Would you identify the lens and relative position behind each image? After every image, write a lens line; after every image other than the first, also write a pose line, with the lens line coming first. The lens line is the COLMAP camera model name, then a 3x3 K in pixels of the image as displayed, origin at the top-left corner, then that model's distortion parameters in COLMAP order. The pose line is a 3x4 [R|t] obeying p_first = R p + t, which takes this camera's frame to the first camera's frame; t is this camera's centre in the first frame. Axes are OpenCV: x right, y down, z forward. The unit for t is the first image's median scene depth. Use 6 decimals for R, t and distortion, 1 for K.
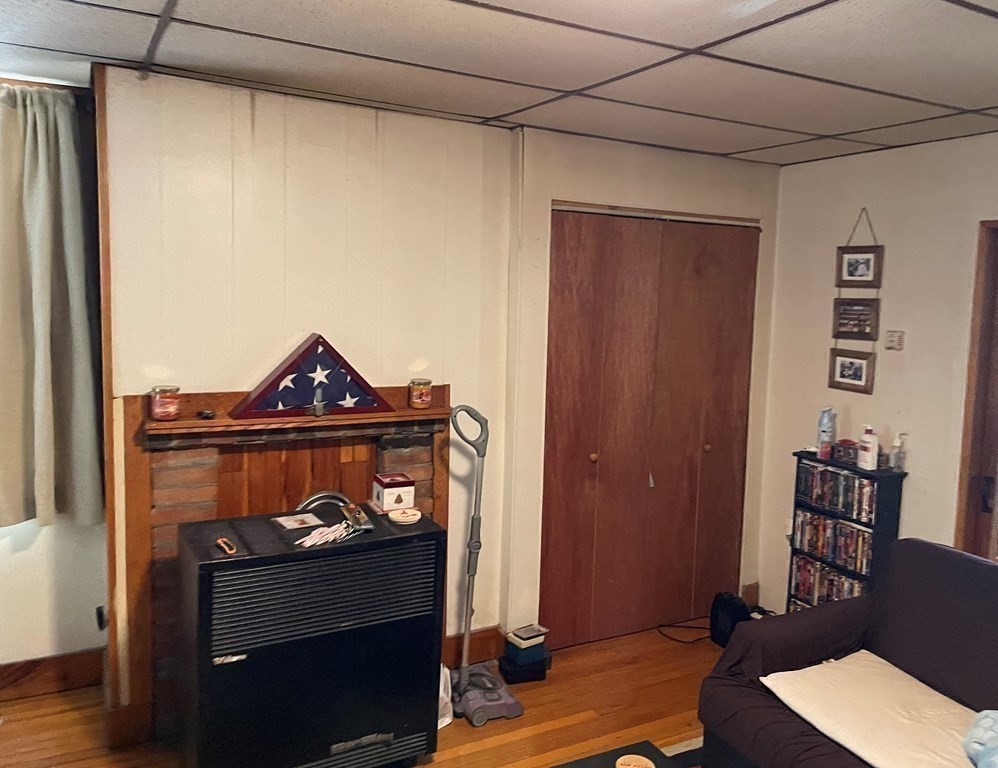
lens RADIAL K [[778.3, 0, 499.8], [0, 778.3, 365.7], [0, 0, 1]] dist [0.051362, -0.089094]
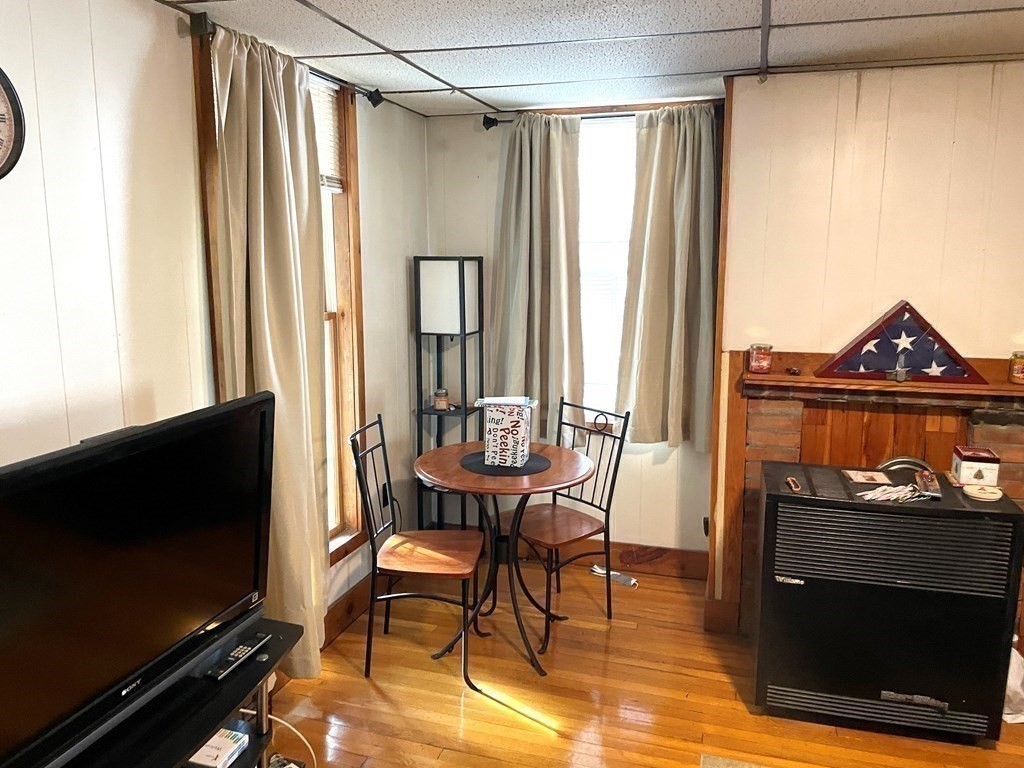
lens RADIAL K [[719.8, 0, 512.0], [0, 719.8, 384.0], [0, 0, 1]] dist [0.004361, -0.026711]
pose [[0.681004, 0.089563, -0.726782, 0.109586], [-0.045141, 0.995739, 0.080410, 0.014987], [0.730887, -0.021952, 0.682145, -0.019102]]
